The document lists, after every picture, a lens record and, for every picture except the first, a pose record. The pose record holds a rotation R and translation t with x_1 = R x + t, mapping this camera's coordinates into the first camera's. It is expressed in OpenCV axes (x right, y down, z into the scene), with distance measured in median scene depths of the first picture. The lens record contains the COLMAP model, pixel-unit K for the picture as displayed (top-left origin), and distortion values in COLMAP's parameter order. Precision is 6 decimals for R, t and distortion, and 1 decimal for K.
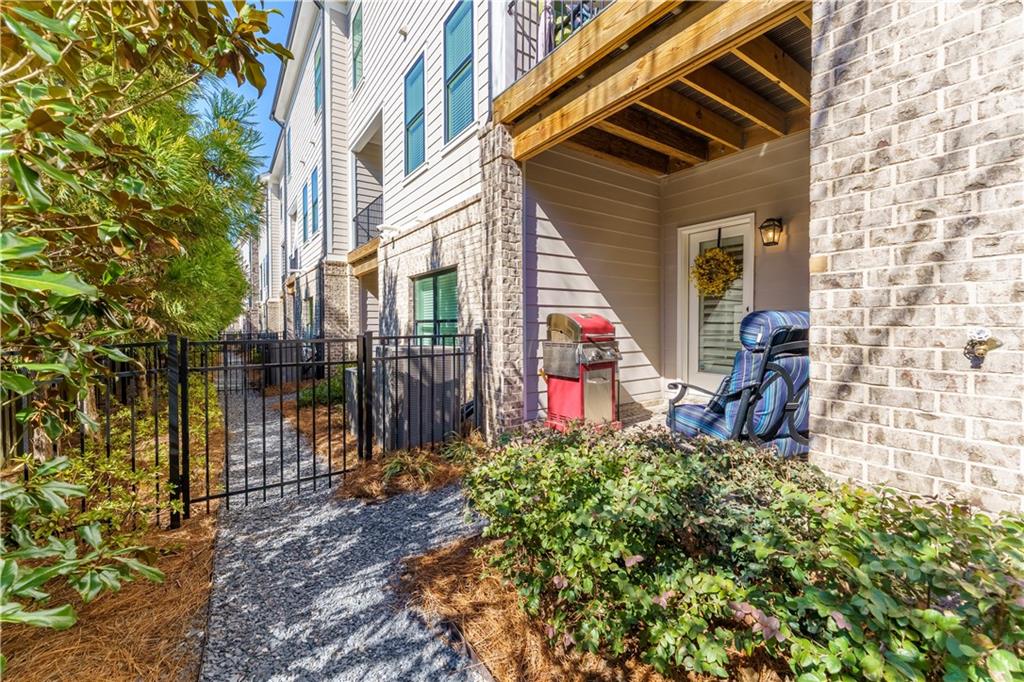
lens RADIAL K [[423.4, 0, 508.3], [0, 423.4, 322.4], [0, 0, 1]] dist [0.000917, 0.000018]
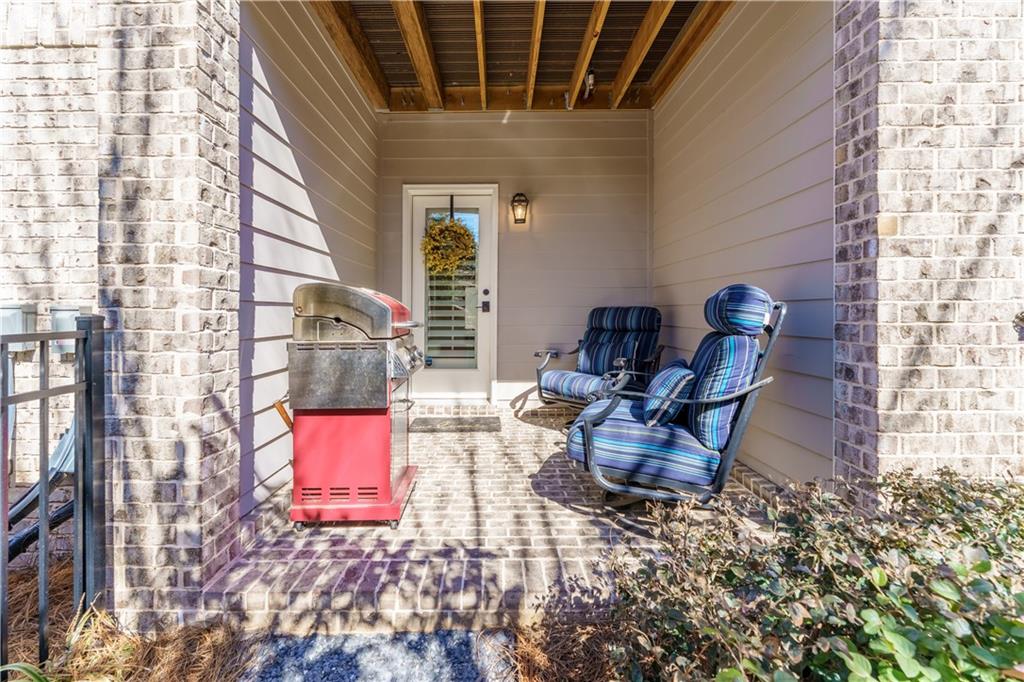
lens RADIAL K [[432.3, 0, 508.3], [0, 432.3, 308.2], [0, 0, 1]] dist [-0.000410, -0.000518]
pose [[0.570010, 0.007335, 0.821605, -0.383632], [0.002938, 0.999936, -0.010965, 0.030547], [-0.821632, 0.008664, 0.569952, 1.165581]]
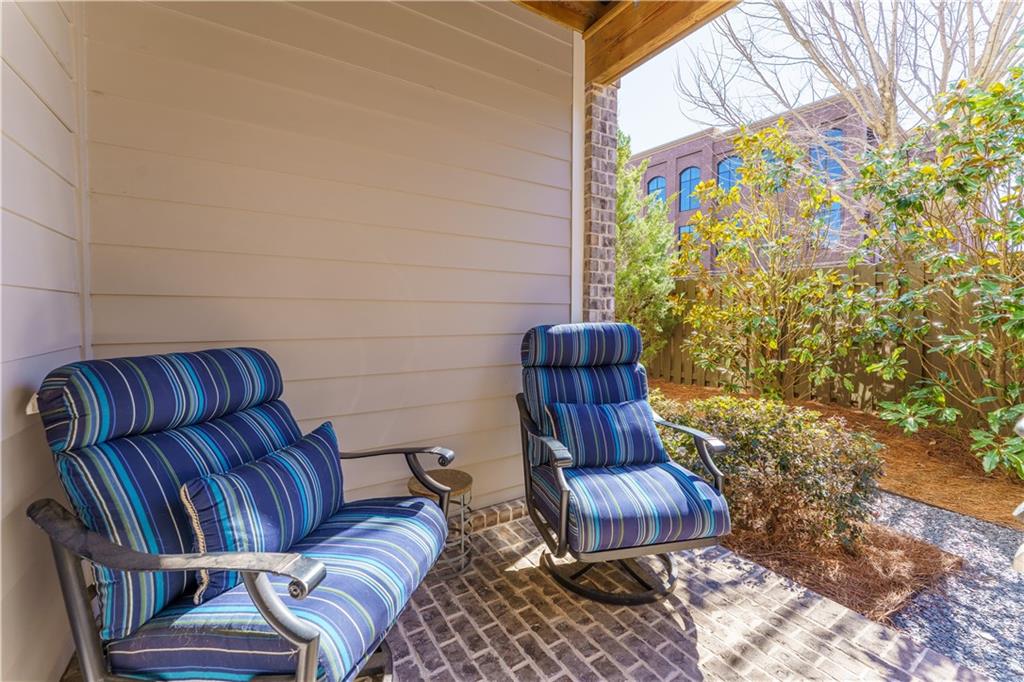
lens RADIAL K [[423.4, 0, 508.3], [0, 423.4, 322.4], [0, 0, 1]] dist [0.000917, 0.000018]
pose [[-0.999356, -0.002936, 0.035756, 1.033280], [-0.002322, 0.999849, 0.017197, -0.057255], [-0.035801, 0.017103, -0.999213, 2.534687]]
